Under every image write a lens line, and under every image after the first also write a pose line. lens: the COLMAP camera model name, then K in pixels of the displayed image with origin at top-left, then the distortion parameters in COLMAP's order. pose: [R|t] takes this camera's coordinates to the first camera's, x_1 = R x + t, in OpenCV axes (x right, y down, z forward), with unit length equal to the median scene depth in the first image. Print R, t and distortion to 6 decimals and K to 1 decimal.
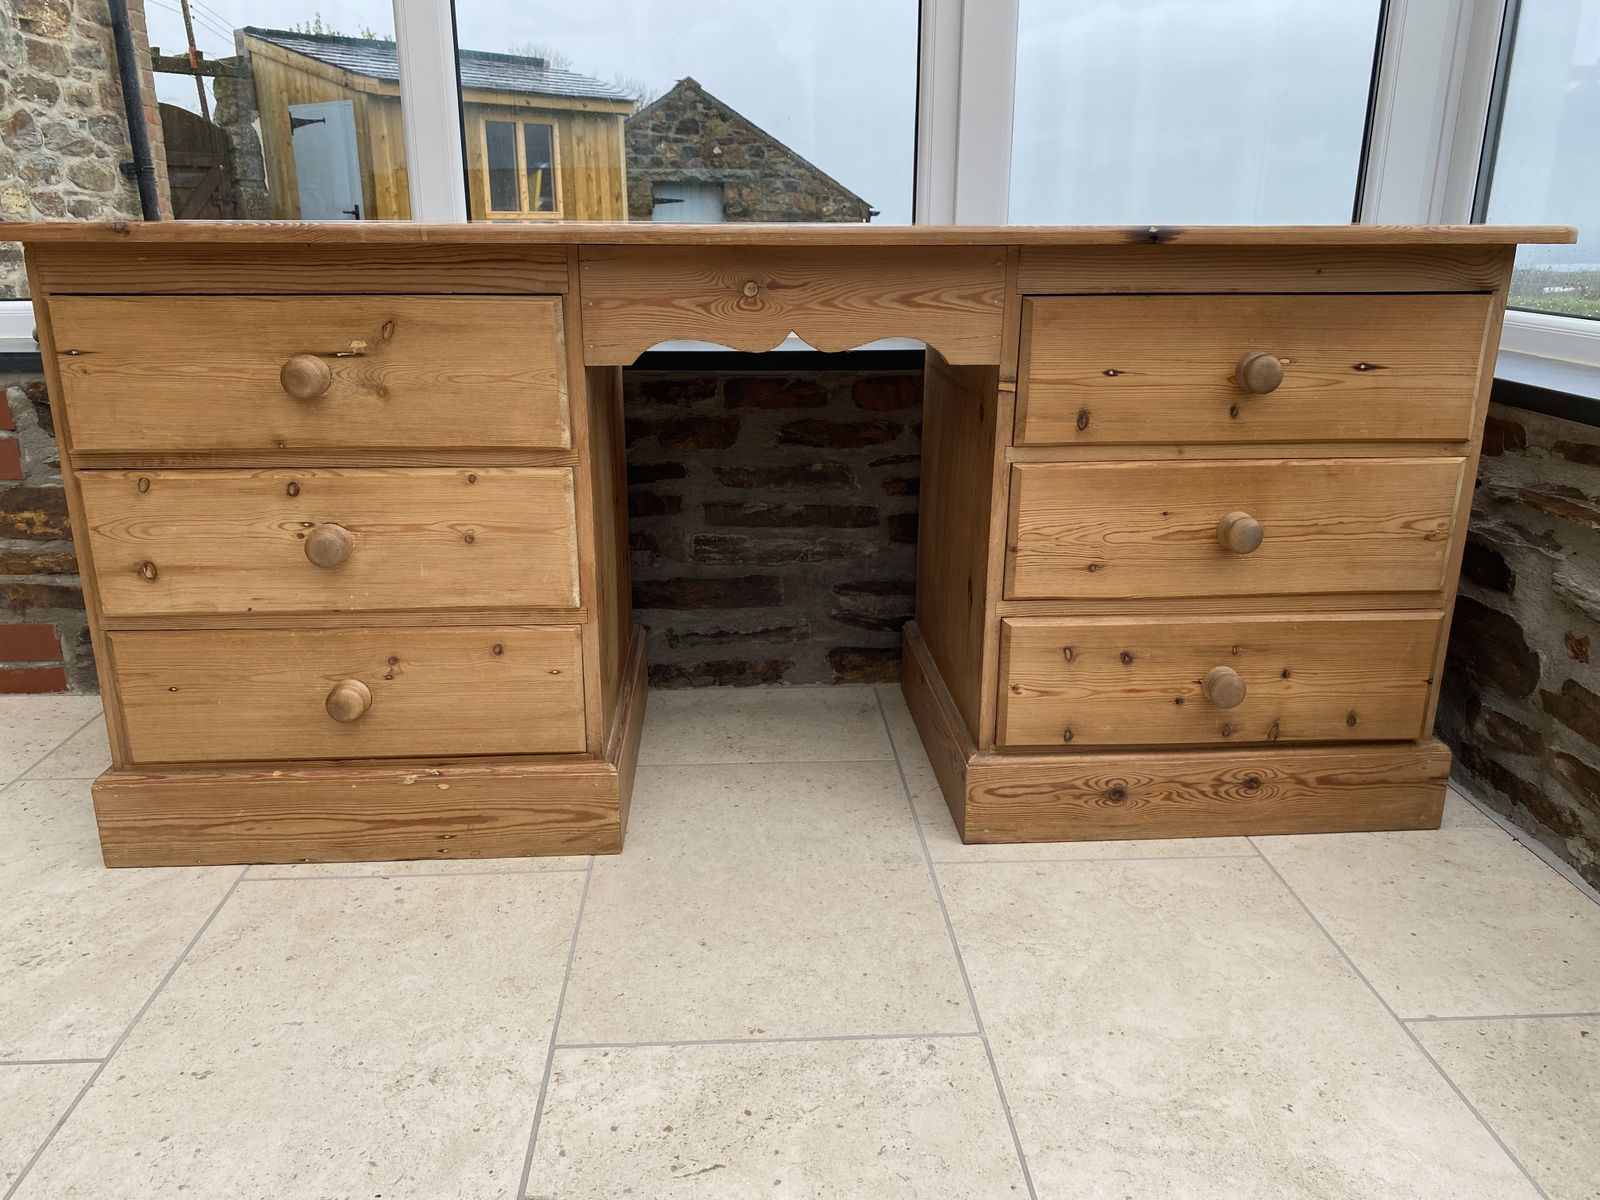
lens RADIAL K [[1217.5, 0, 795.5], [0, 1217.5, 602.6], [0, 0, 1]] dist [0.034387, -0.040542]
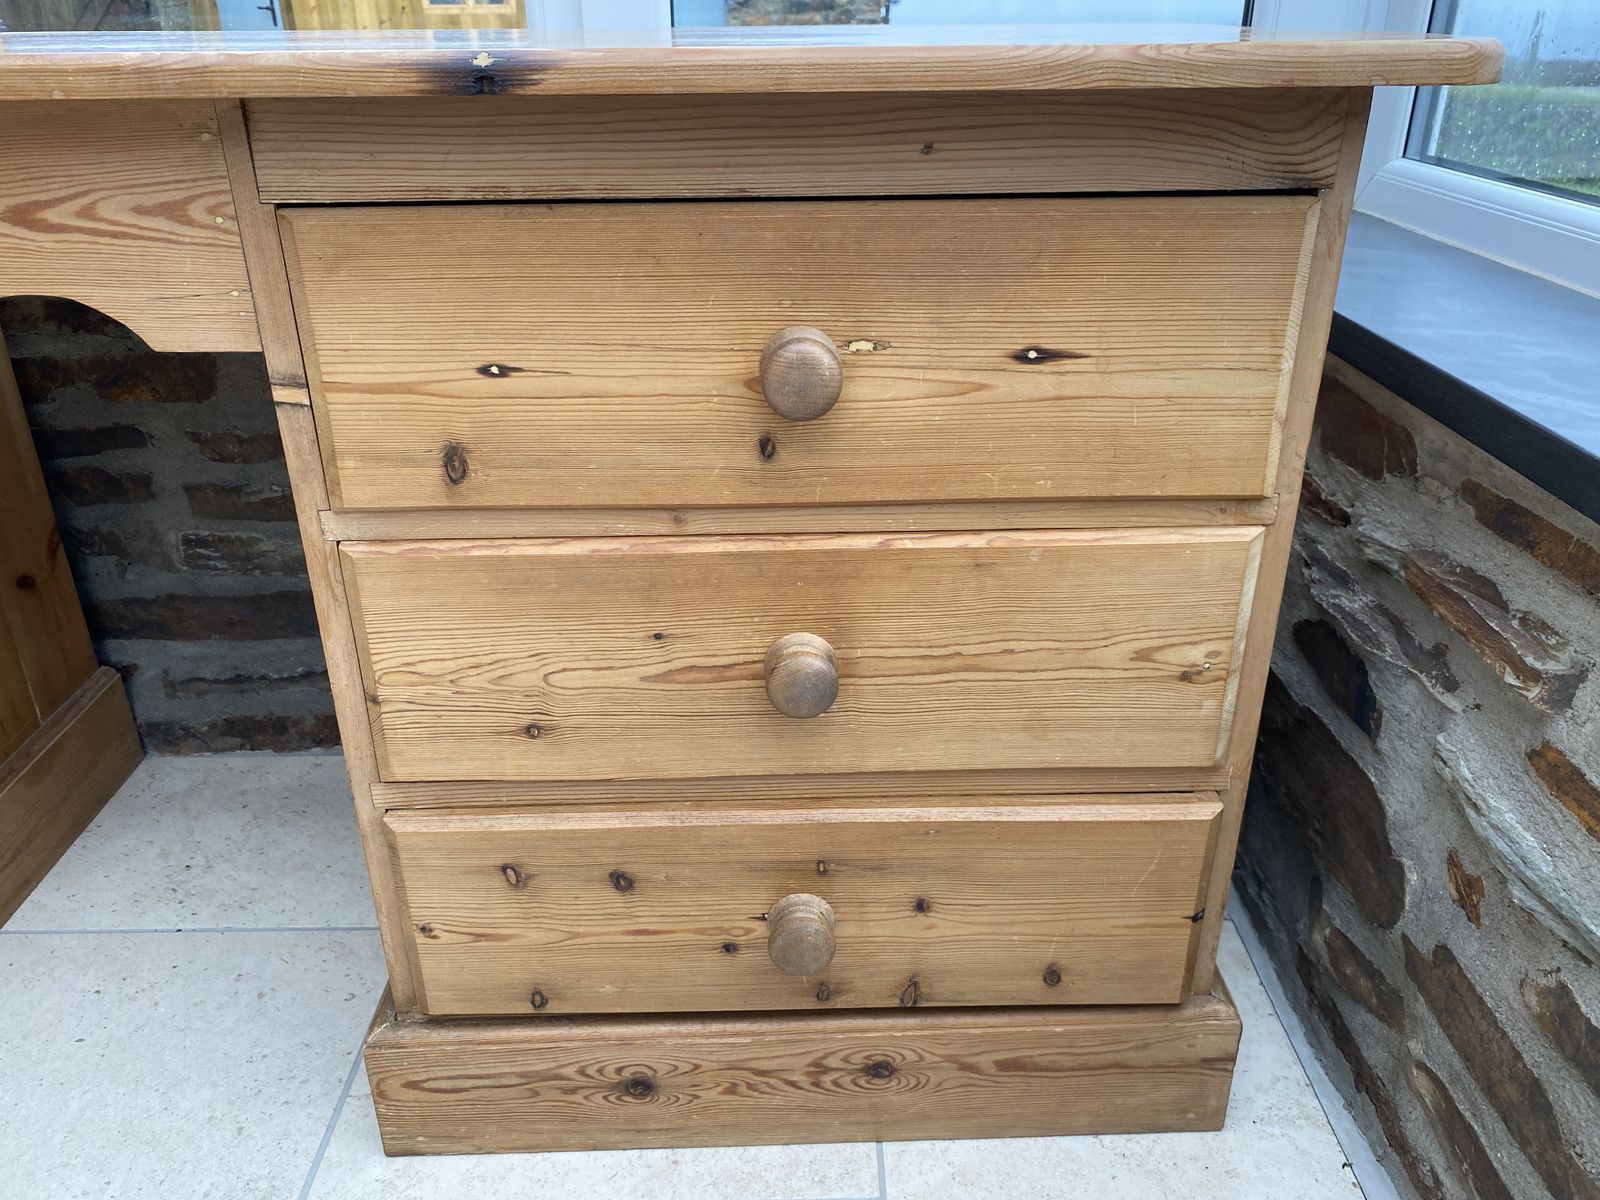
lens RADIAL K [[1217.5, 0, 796.9], [0, 1217.5, 596.6], [0, 0, 1]] dist [0.034387, -0.040542]
pose [[0.998909, 0.010100, -0.045599, 0.388444], [-0.003391, 0.989444, 0.144878, -0.165533], [0.046580, -0.144565, 0.988398, 0.505869]]
